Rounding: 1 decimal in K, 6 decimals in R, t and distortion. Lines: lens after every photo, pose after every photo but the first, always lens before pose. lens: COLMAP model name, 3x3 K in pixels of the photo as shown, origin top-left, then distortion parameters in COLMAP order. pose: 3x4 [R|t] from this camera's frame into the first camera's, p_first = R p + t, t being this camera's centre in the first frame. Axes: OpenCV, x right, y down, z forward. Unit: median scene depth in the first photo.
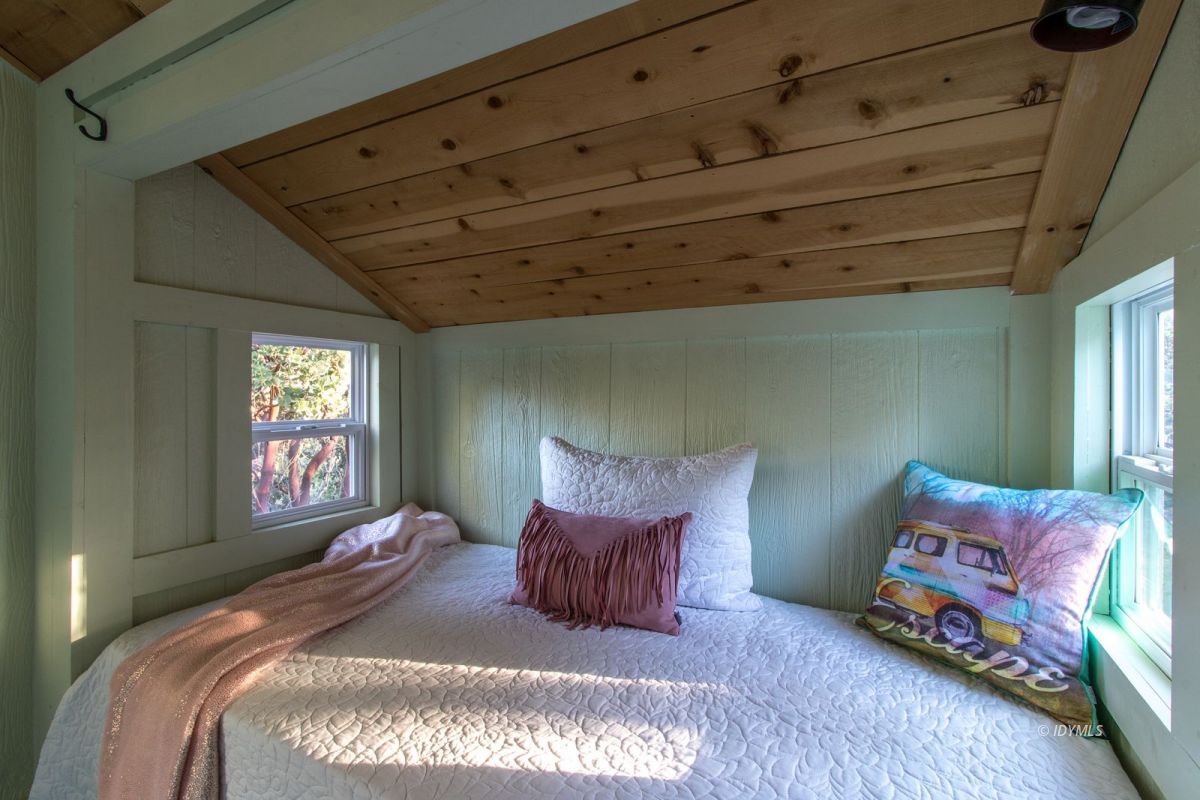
lens RADIAL K [[551.9, 0, 601.6], [0, 551.9, 386.8], [0, 0, 1]] dist [0.003371, 0.000445]
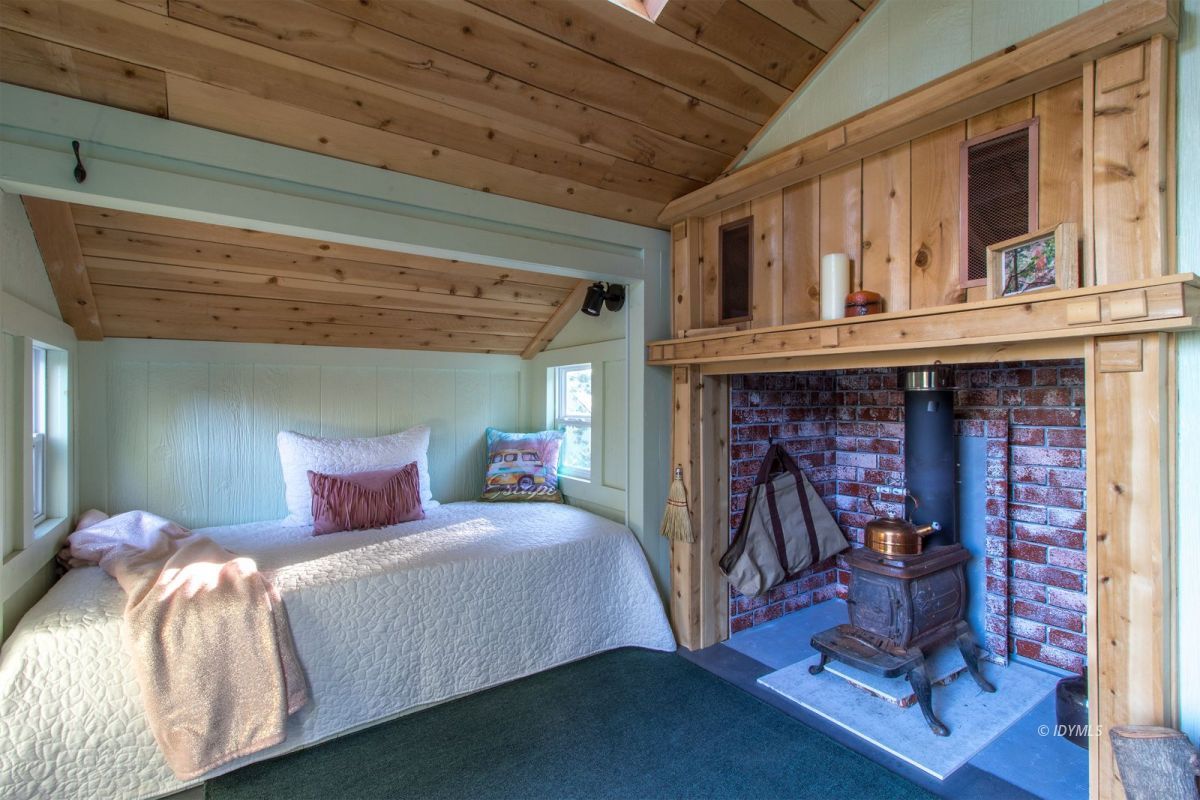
lens RADIAL K [[551.9, 0, 601.6], [0, 551.9, 386.8], [0, 0, 1]] dist [0.003371, 0.000445]
pose [[0.447063, 0.013641, 0.894398, -1.482406], [-0.002107, 0.999897, -0.014197, -0.003802], [-0.894500, 0.004462, 0.447046, -0.503721]]
